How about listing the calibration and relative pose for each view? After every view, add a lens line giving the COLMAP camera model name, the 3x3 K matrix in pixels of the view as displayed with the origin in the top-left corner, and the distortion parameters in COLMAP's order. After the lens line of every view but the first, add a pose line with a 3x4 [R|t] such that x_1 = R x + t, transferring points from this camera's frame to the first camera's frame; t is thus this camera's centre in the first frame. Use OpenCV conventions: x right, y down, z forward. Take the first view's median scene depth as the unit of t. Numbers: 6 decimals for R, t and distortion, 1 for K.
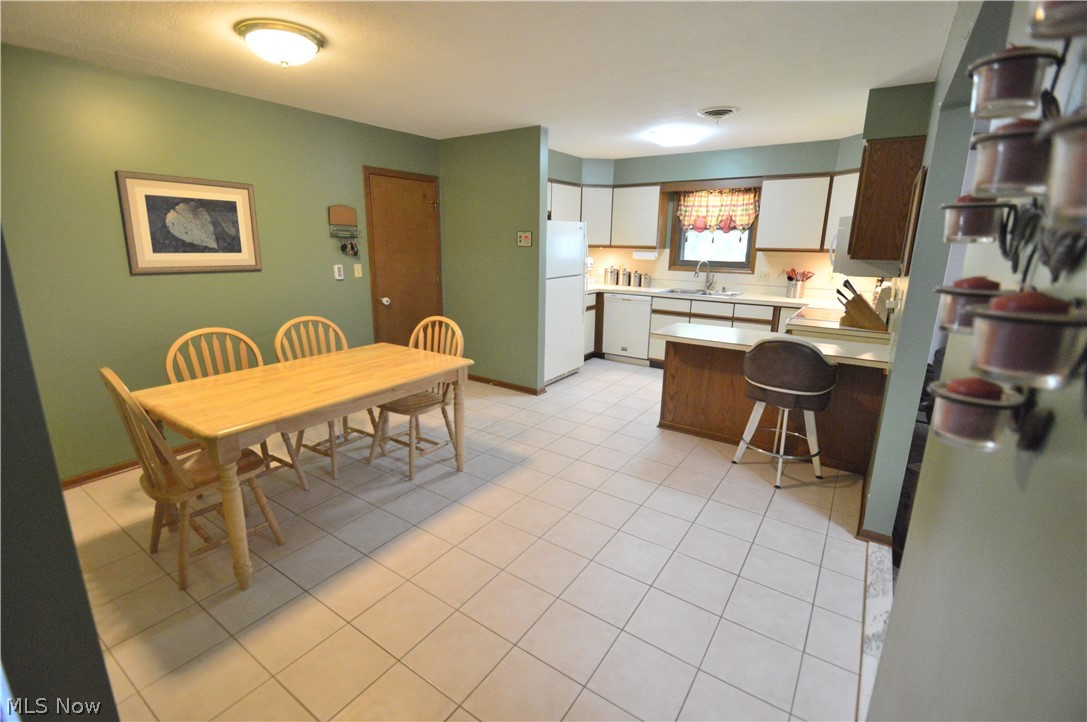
lens RADIAL K [[484.3, 0, 538.9], [0, 484.3, 353.5], [0, 0, 1]] dist [0.021304, -0.019850]
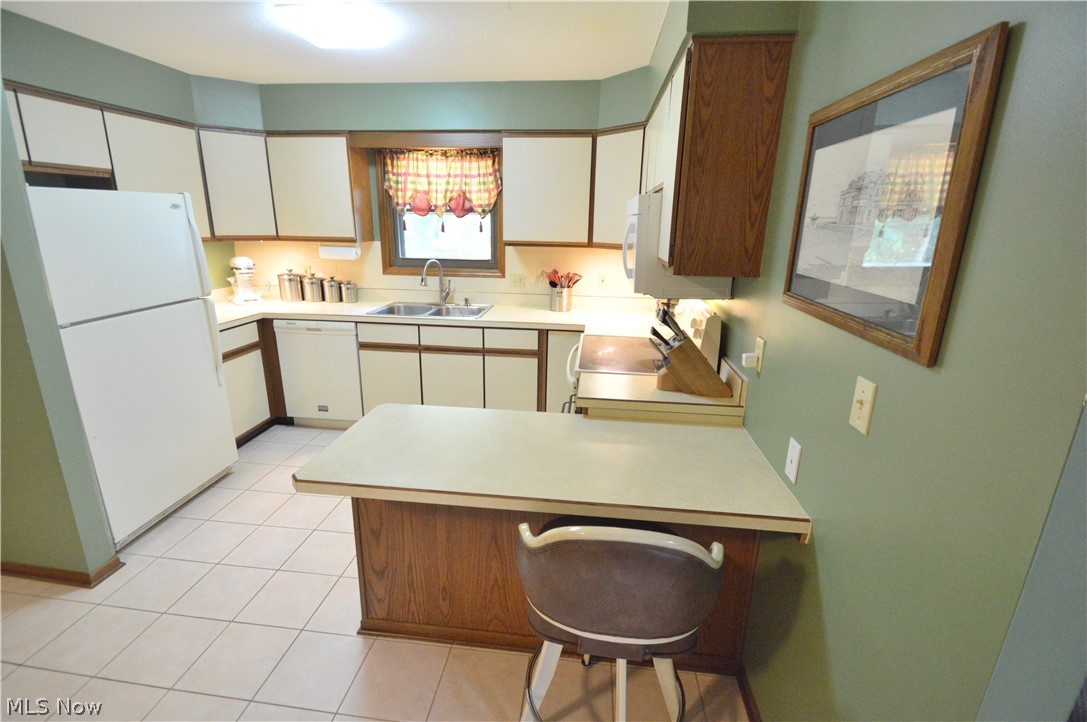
lens RADIAL K [[484.3, 0, 538.9], [0, 484.3, 353.5], [0, 0, 1]] dist [0.021304, -0.019850]
pose [[0.881647, -0.122140, 0.455830, 0.153525], [0.103793, 0.992461, 0.065179, -0.094459], [-0.460355, -0.010153, 0.887677, 0.355561]]
